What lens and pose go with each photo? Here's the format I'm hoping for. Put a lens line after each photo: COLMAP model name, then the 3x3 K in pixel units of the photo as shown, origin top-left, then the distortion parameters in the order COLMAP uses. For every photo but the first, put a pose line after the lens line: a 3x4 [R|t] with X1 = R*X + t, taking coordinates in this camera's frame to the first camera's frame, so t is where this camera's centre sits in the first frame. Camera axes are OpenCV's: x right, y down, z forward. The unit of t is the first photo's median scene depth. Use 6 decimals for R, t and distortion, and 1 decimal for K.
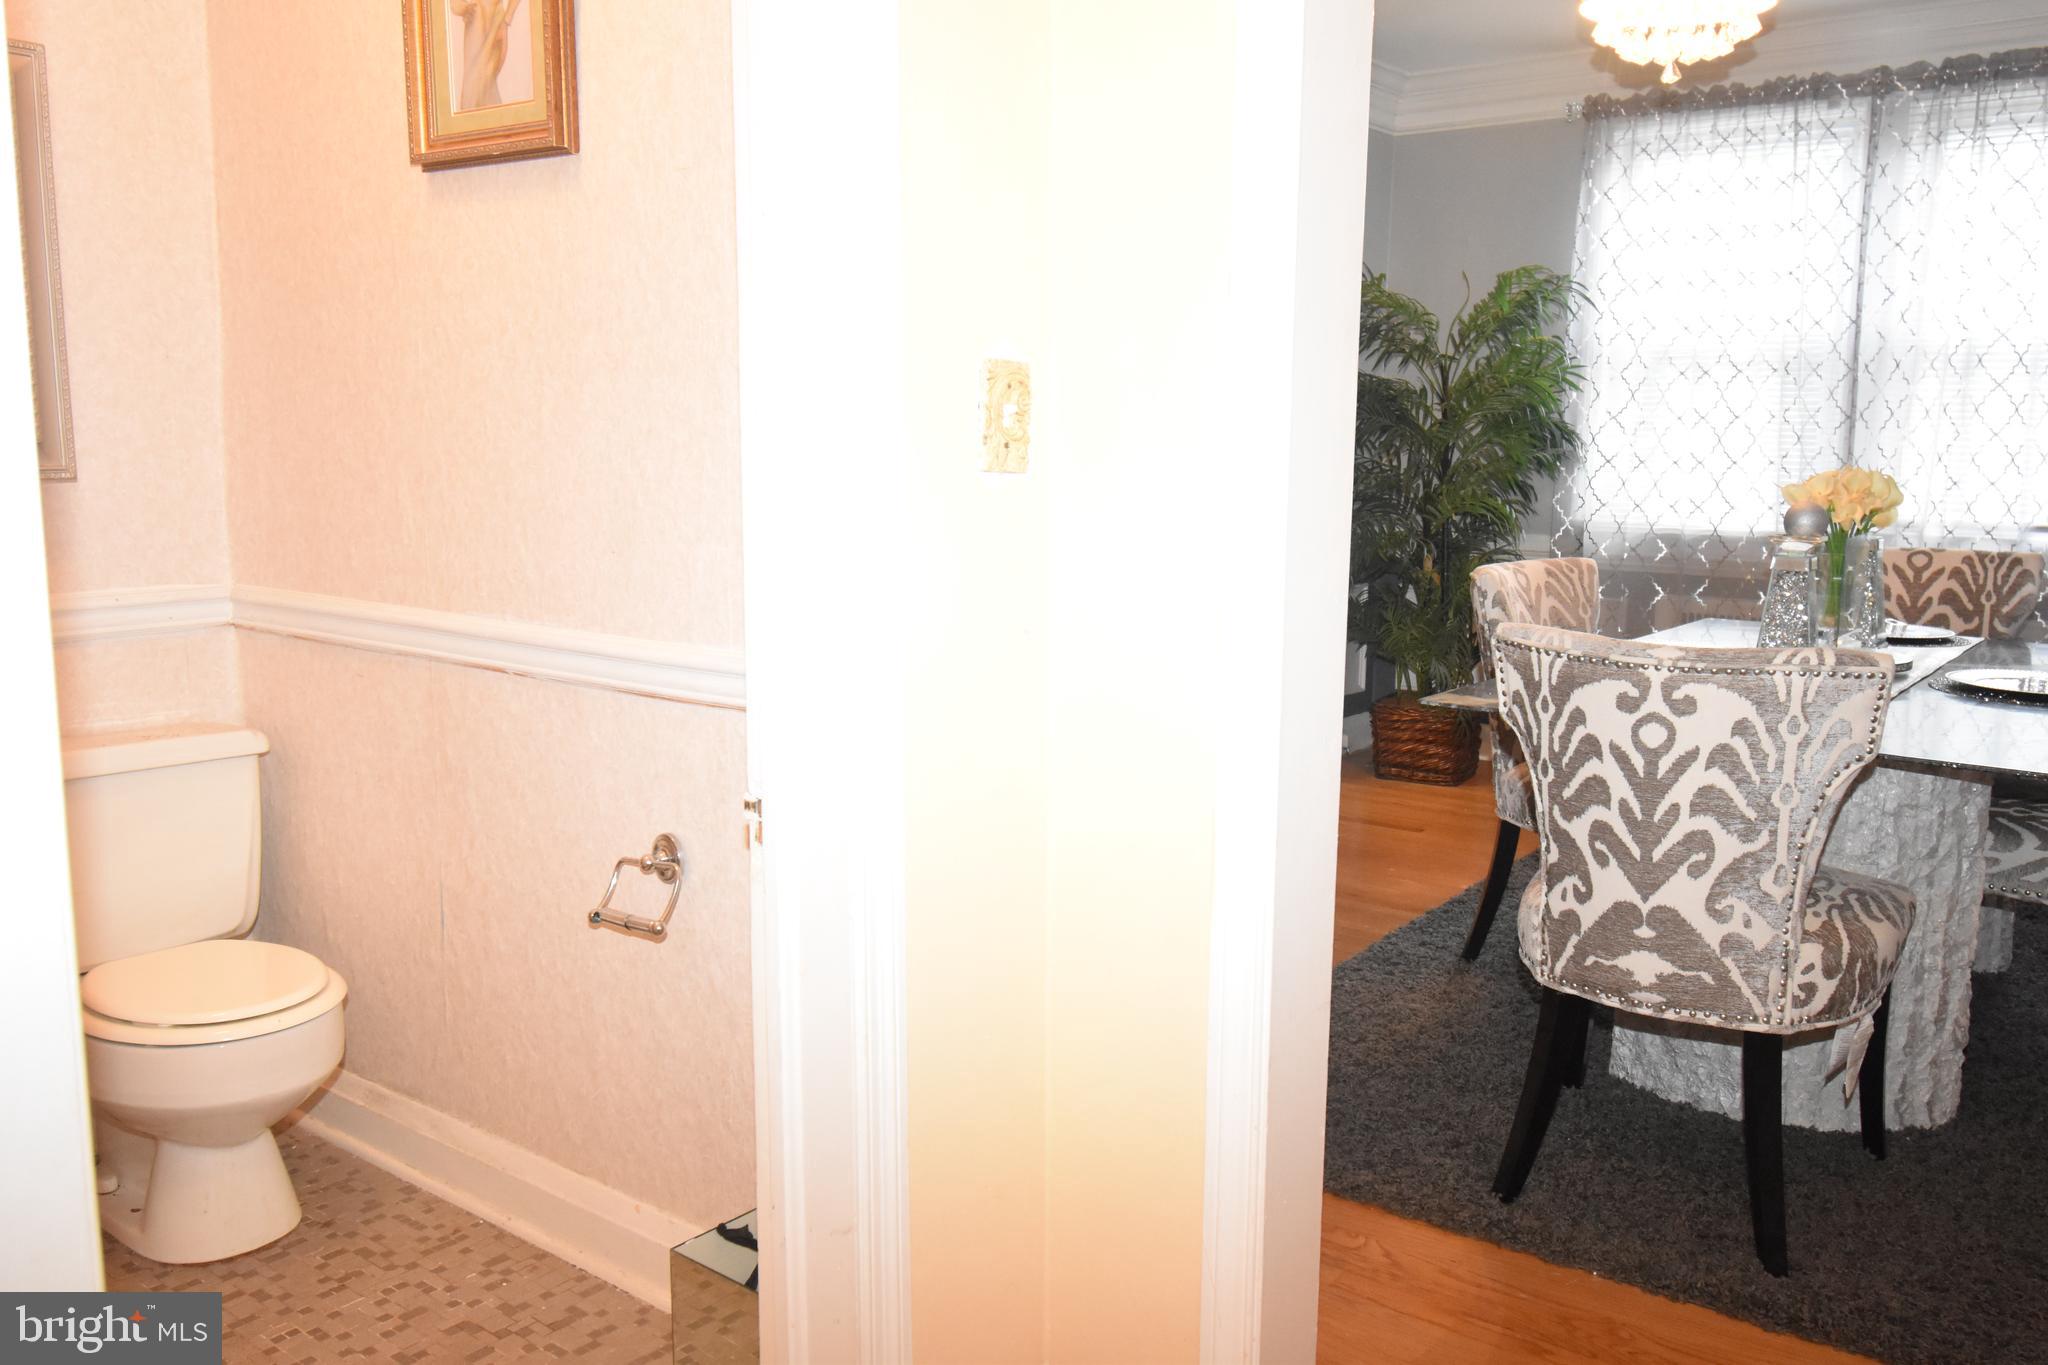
lens RADIAL K [[1636.9, 0, 1032.8], [0, 1636.9, 689.0], [0, 0, 1]] dist [0.006739, -0.028019]
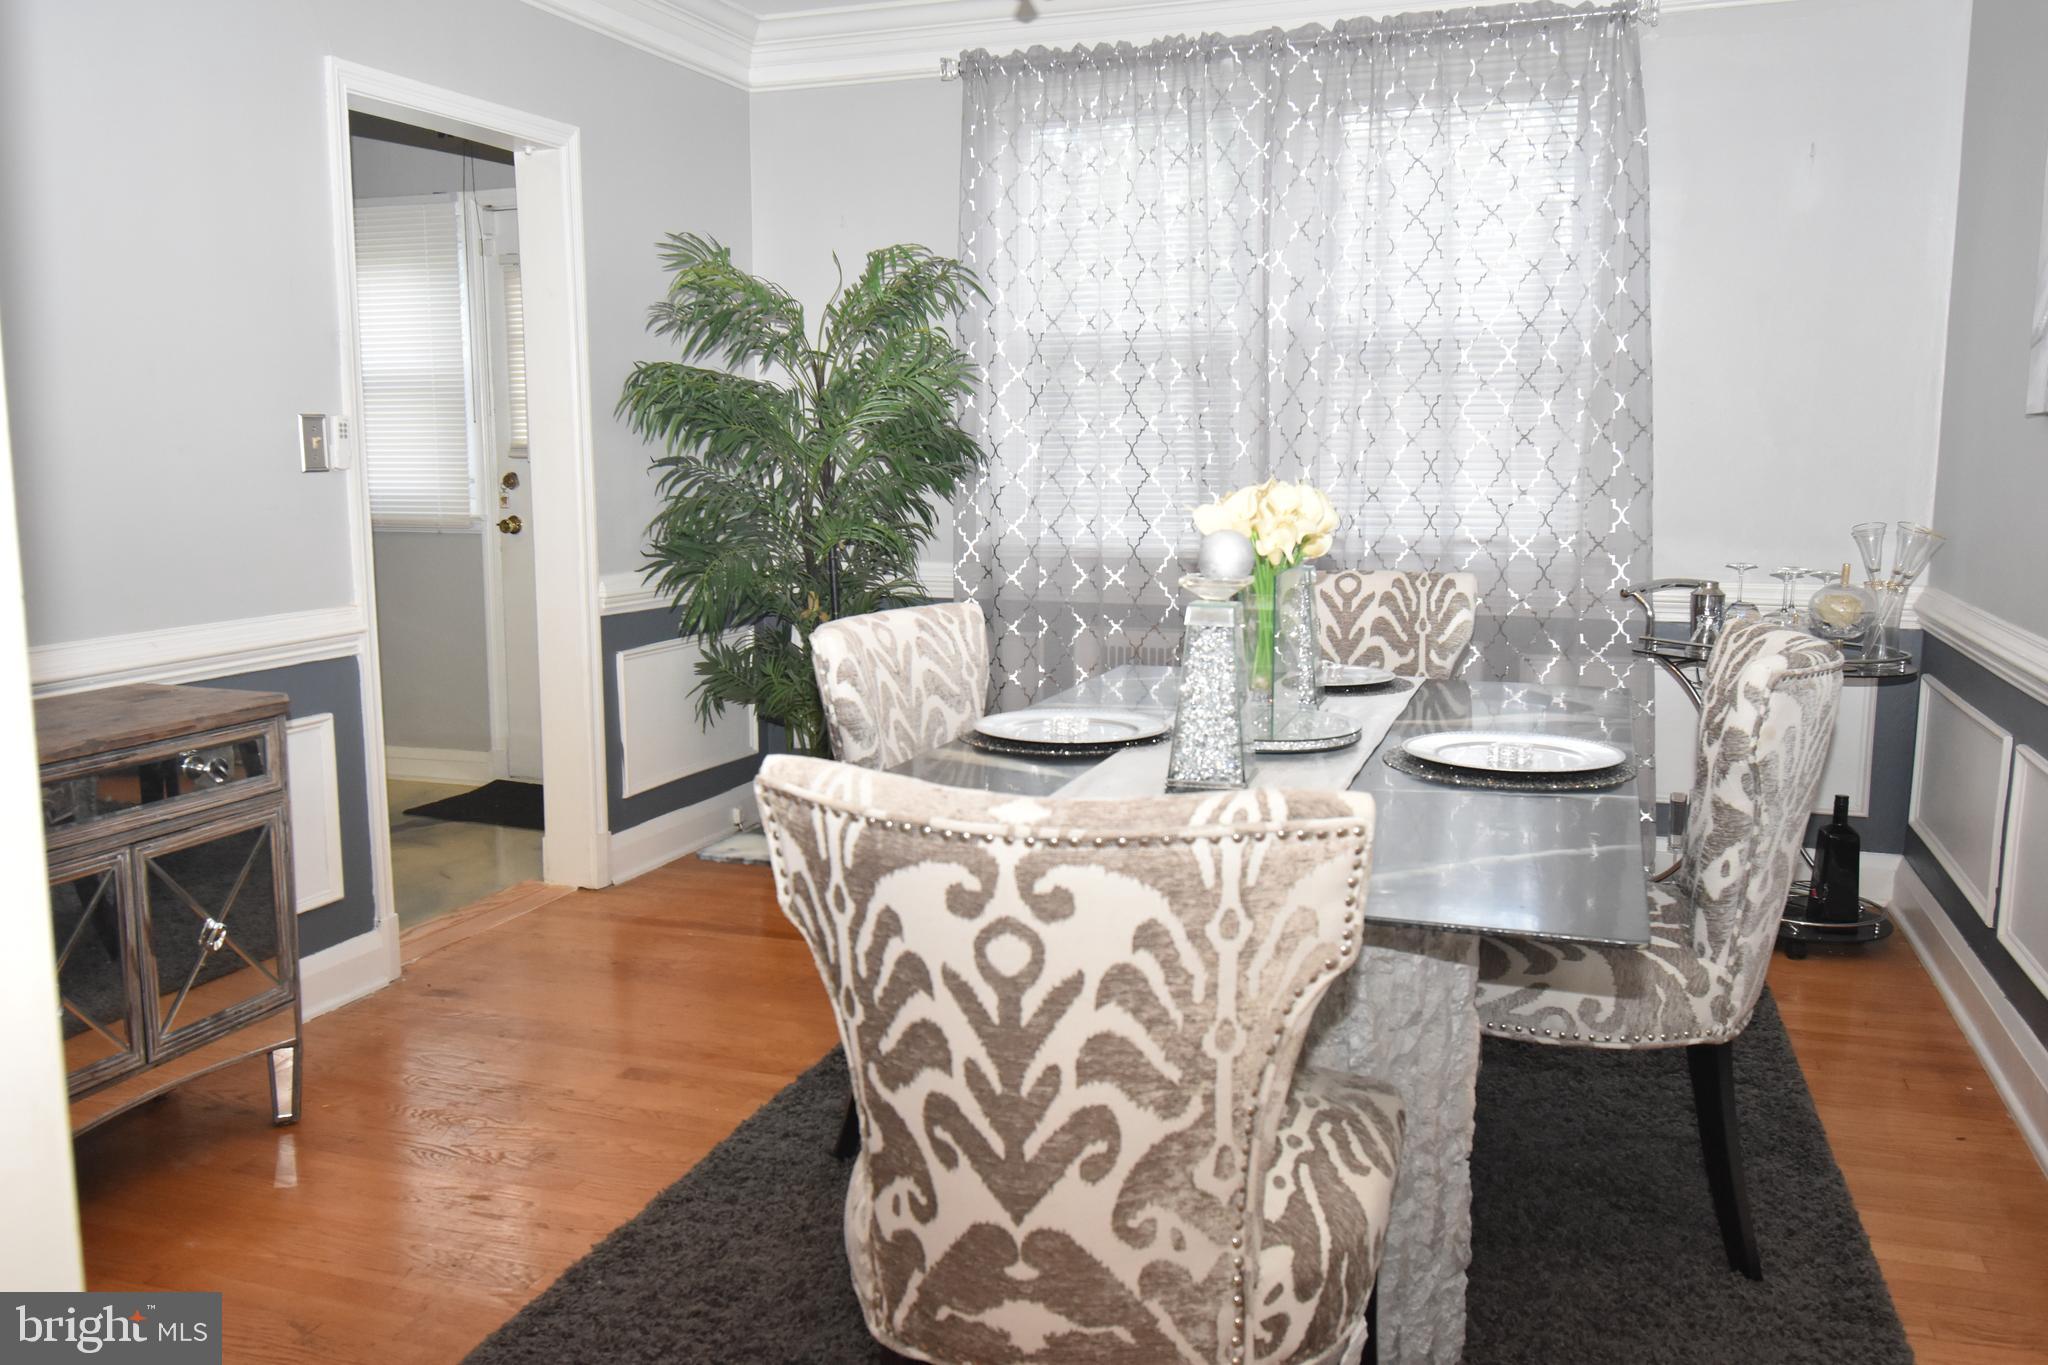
lens RADIAL K [[1636.9, 0, 1034.4], [0, 1636.9, 682.5], [0, 0, 1]] dist [0.006739, -0.028019]
pose [[0.947410, -0.055909, 0.315099, 0.194145], [0.060114, 0.998185, -0.003633, -0.060302], [-0.314324, 0.022383, 0.949052, 0.411153]]
